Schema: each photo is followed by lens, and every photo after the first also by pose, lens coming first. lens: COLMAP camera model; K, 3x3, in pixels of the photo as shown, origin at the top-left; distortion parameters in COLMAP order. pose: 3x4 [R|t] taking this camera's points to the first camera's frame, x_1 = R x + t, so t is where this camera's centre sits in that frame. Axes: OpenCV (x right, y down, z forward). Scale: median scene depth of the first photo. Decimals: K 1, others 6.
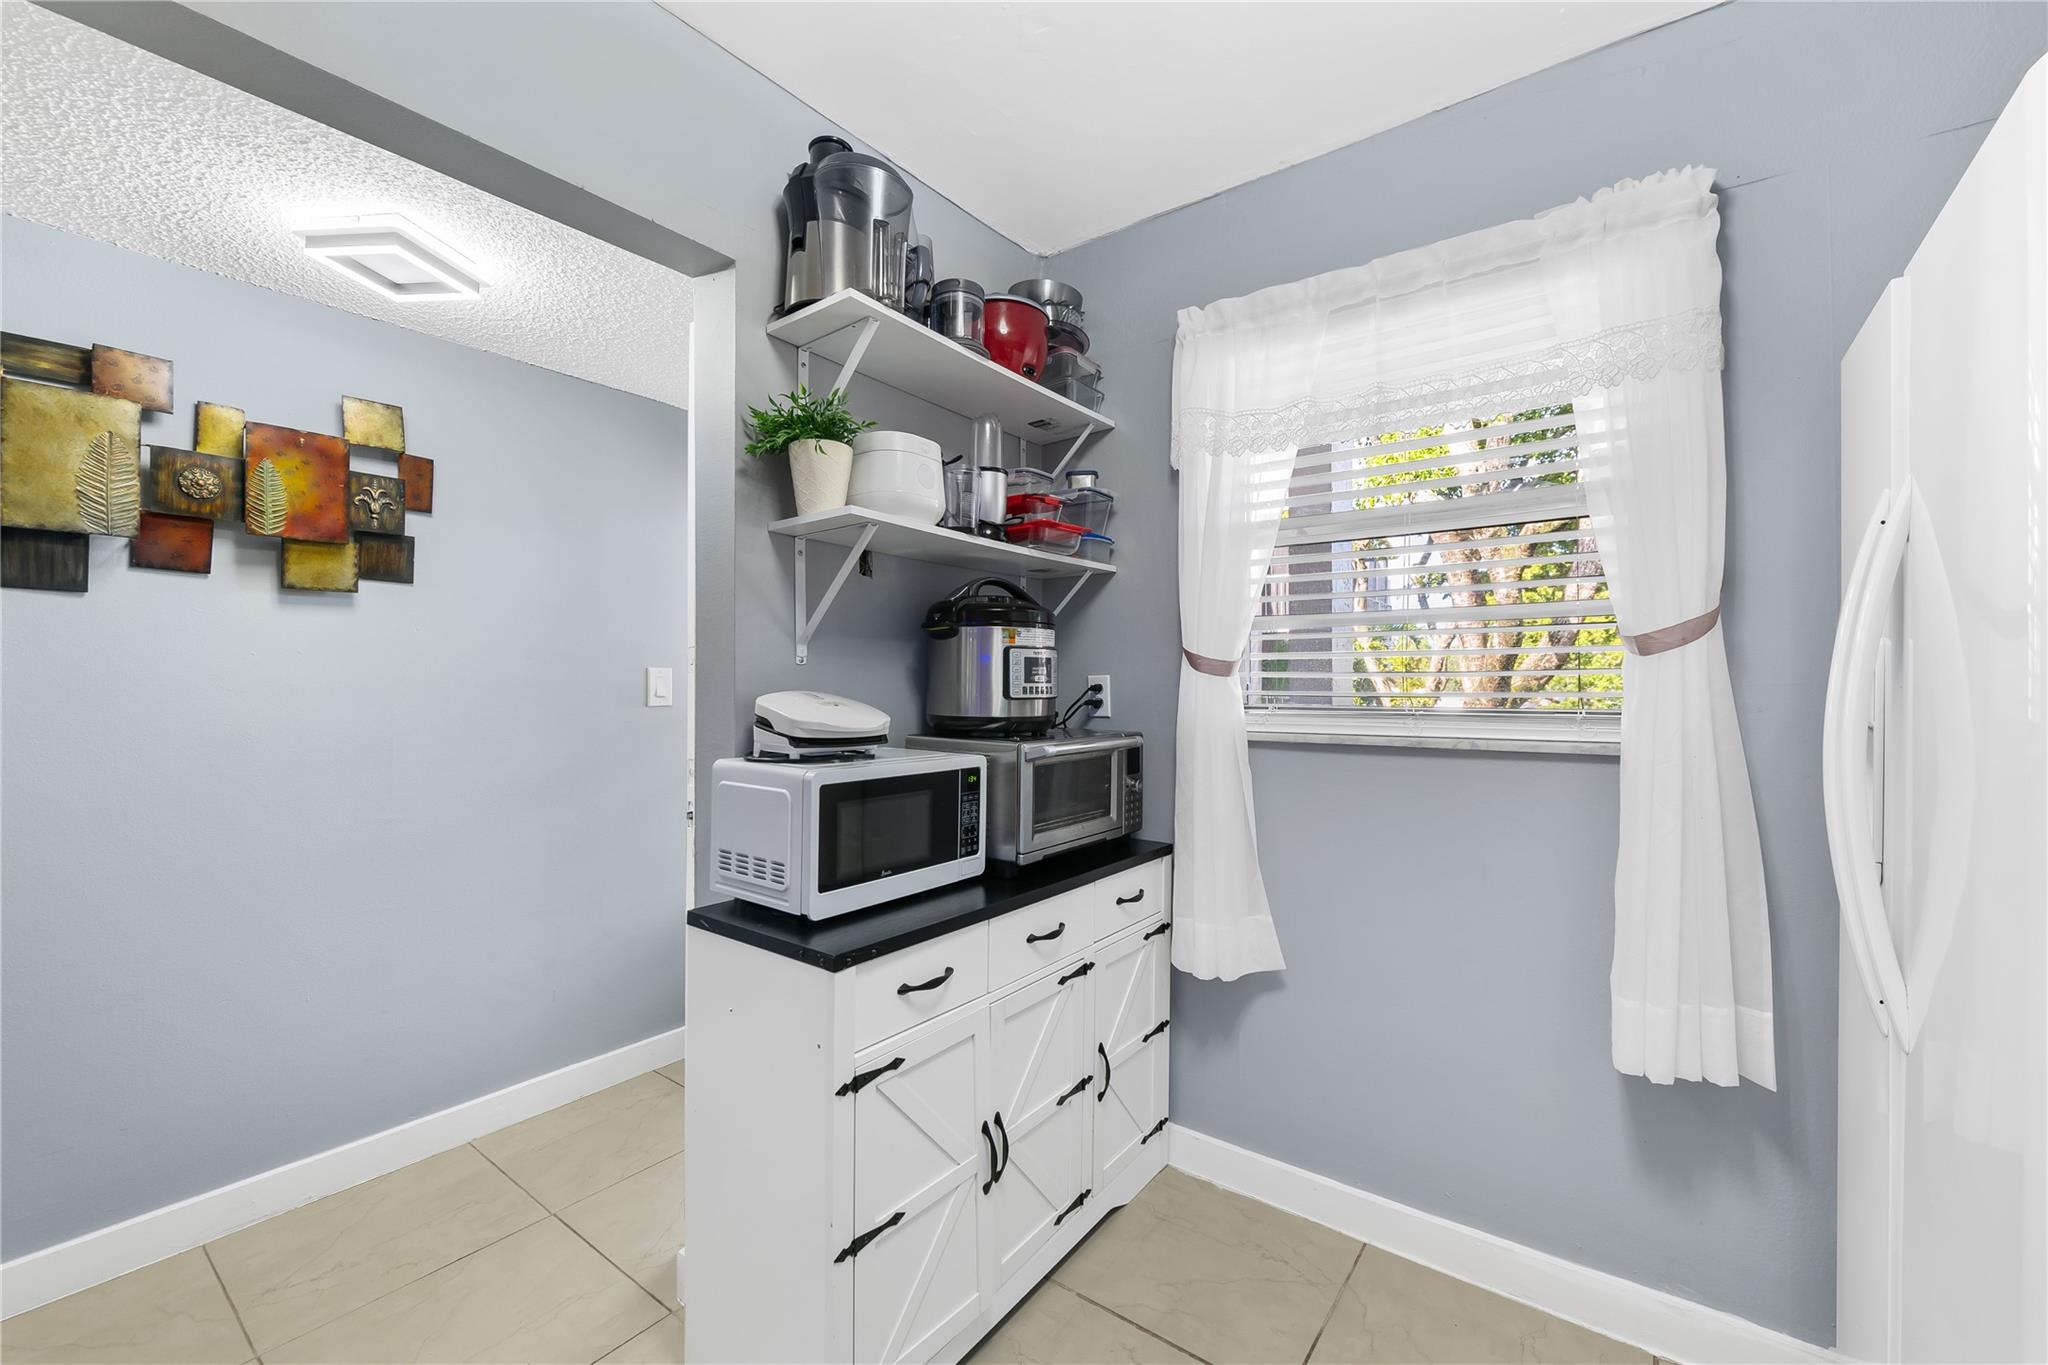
lens RADIAL K [[823.7, 0, 1035.7], [0, 823.7, 674.3], [0, 0, 1]] dist [-0.016464, -0.000004]
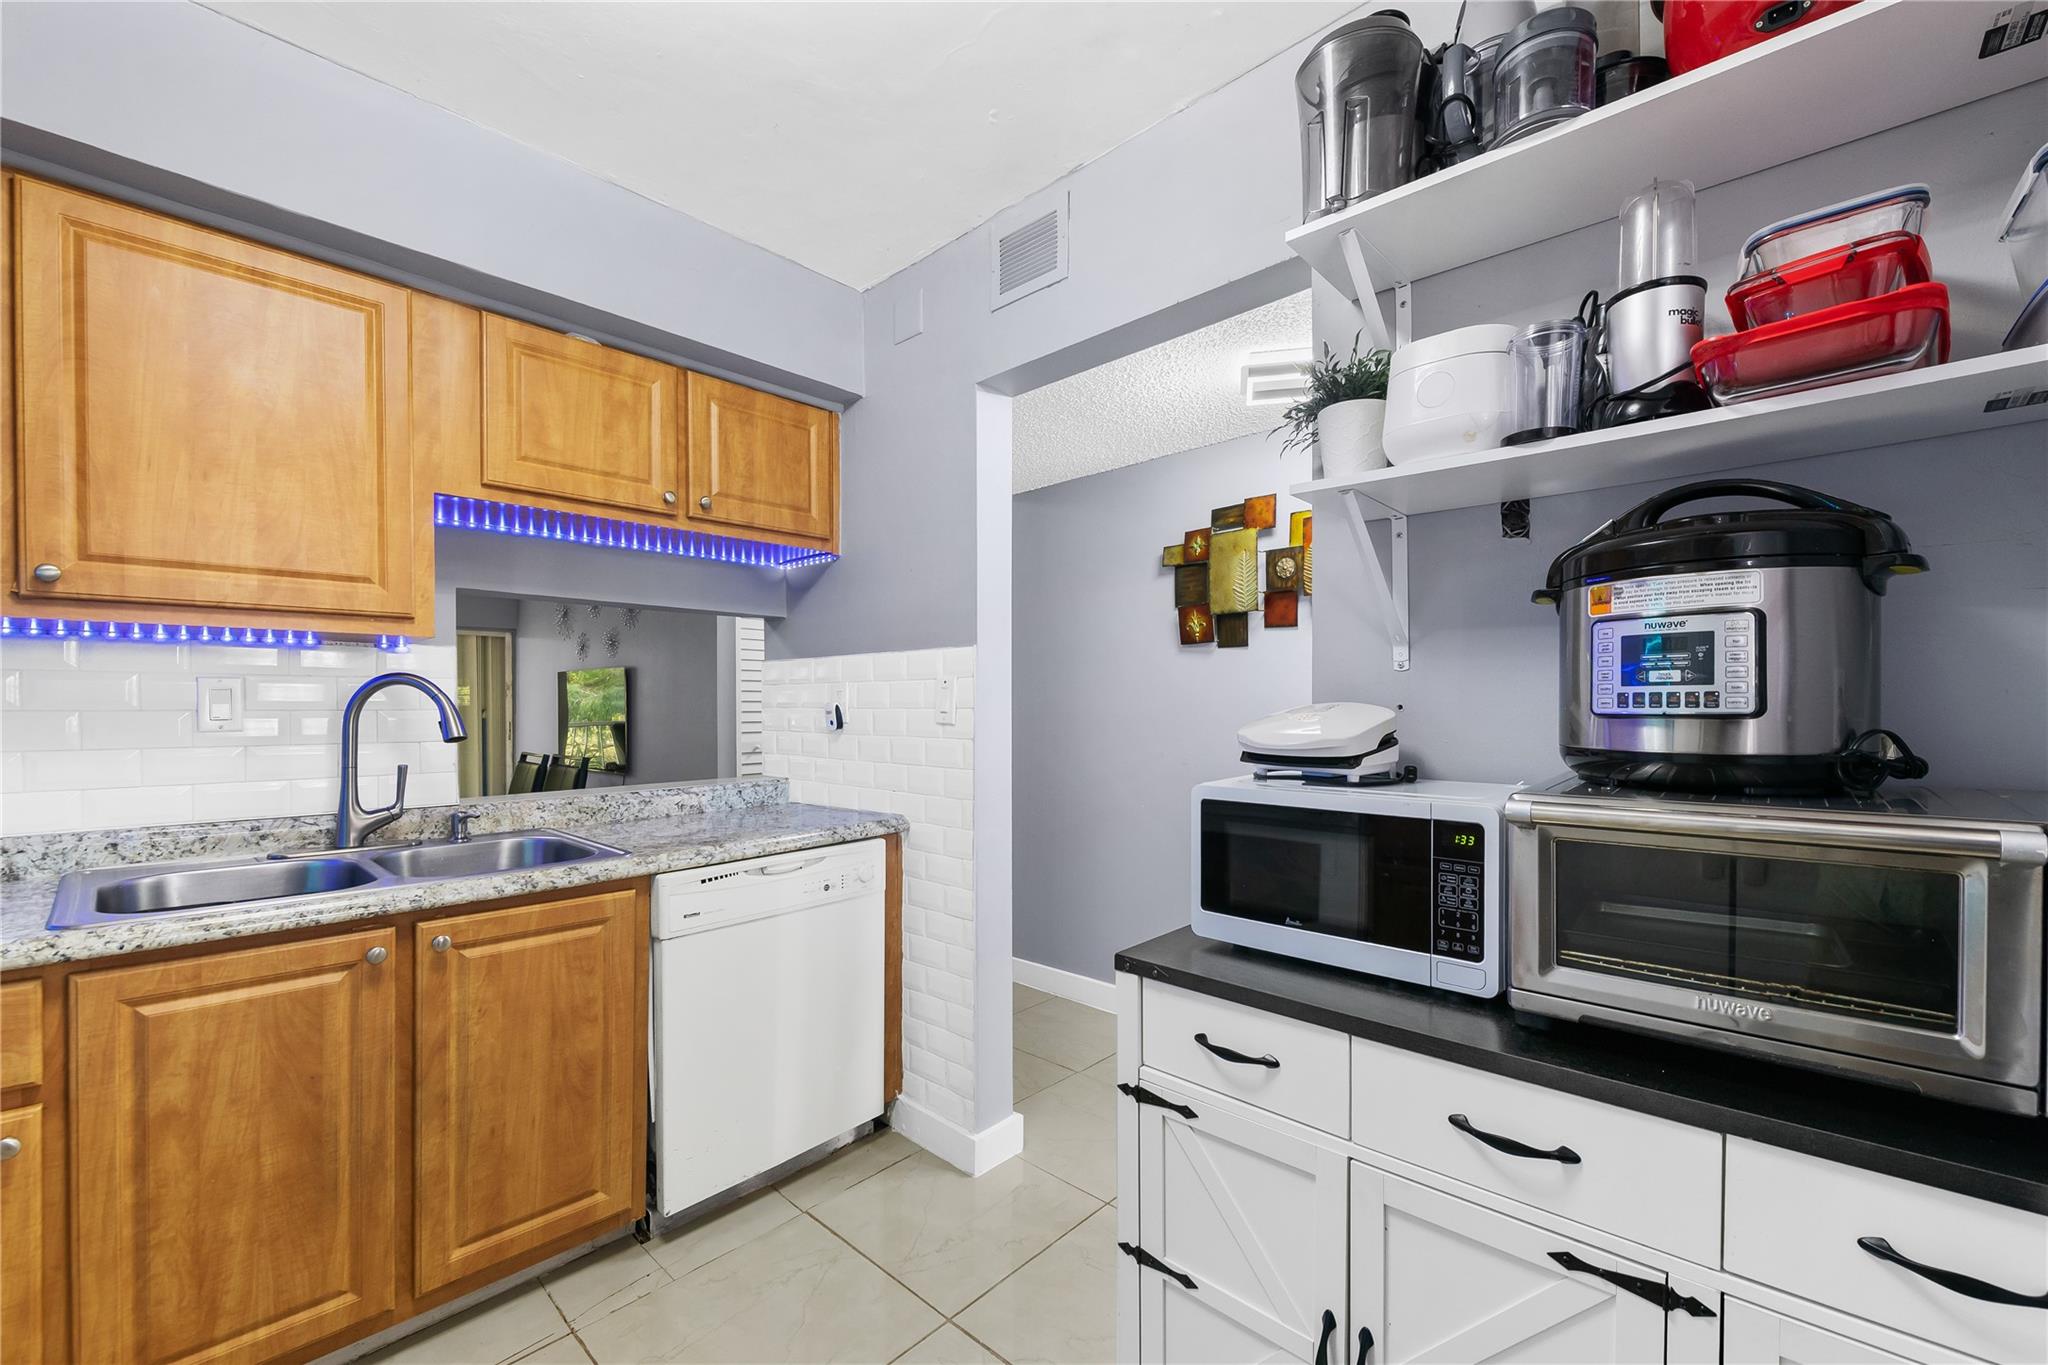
lens RADIAL K [[818.6, 0, 1029.7], [0, 818.6, 712.4], [0, 0, 1]] dist [-0.000859, -0.000066]
pose [[-0.112887, 0.007951, -0.993576, 0.578532], [0.020379, 0.999776, 0.005685, 0.017780], [0.993399, -0.019607, -0.113024, 0.726125]]
